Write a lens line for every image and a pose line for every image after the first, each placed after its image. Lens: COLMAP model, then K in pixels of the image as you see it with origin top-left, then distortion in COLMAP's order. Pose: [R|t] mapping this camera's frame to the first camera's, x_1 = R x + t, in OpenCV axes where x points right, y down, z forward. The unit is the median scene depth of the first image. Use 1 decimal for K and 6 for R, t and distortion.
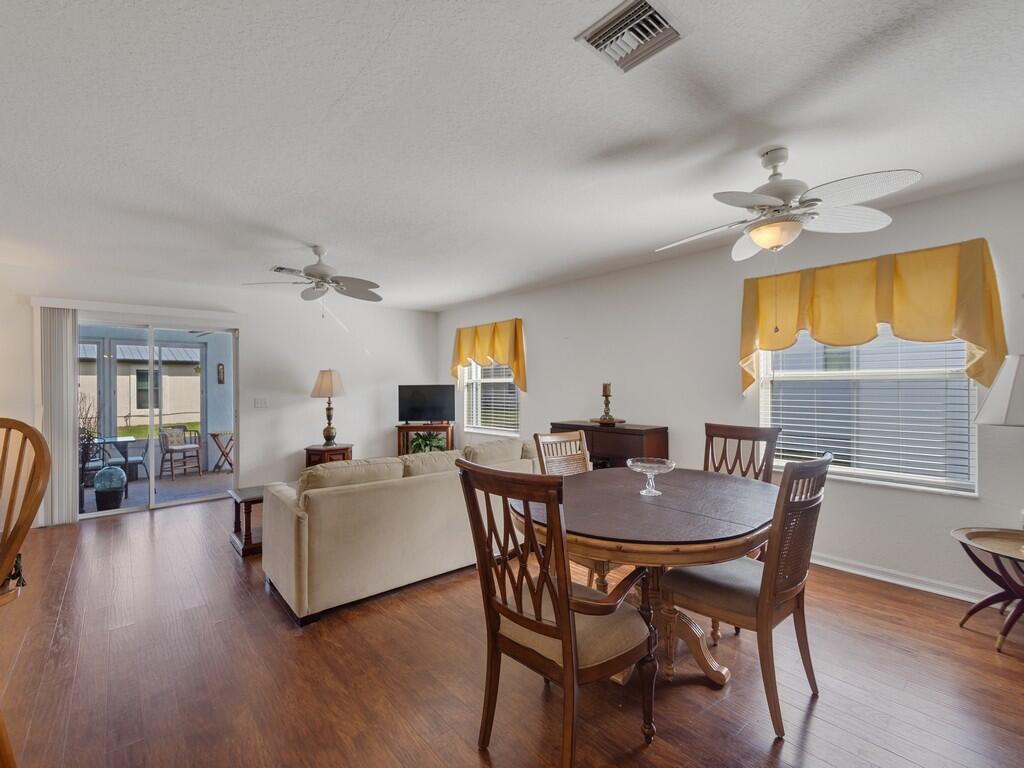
lens RADIAL K [[452.7, 0, 528.1], [0, 452.7, 383.4], [0, 0, 1]] dist [0.013882, -0.009673]
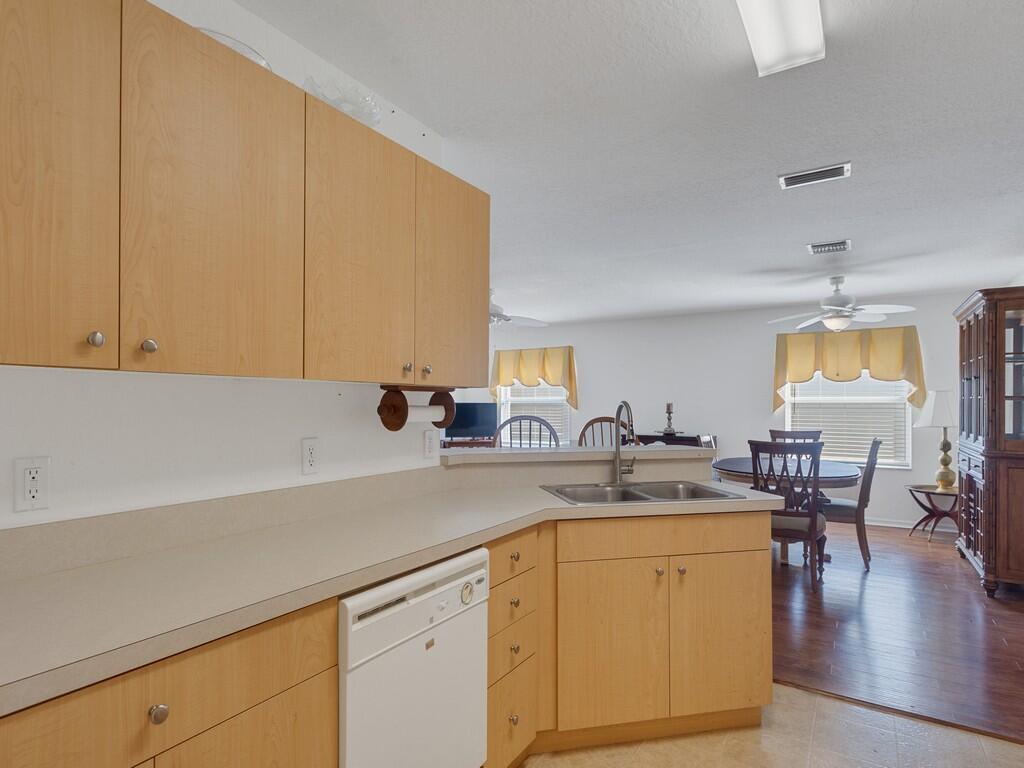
lens RADIAL K [[539.0, 0, 549.5], [0, 539.0, 399.8], [0, 0, 1]] dist [0.005339, 0.001485]
pose [[0.952680, 0.013540, 0.303674, -0.851954], [-0.011806, 0.999902, -0.007544, 0.007914], [-0.303747, 0.003602, 0.952746, -0.501675]]
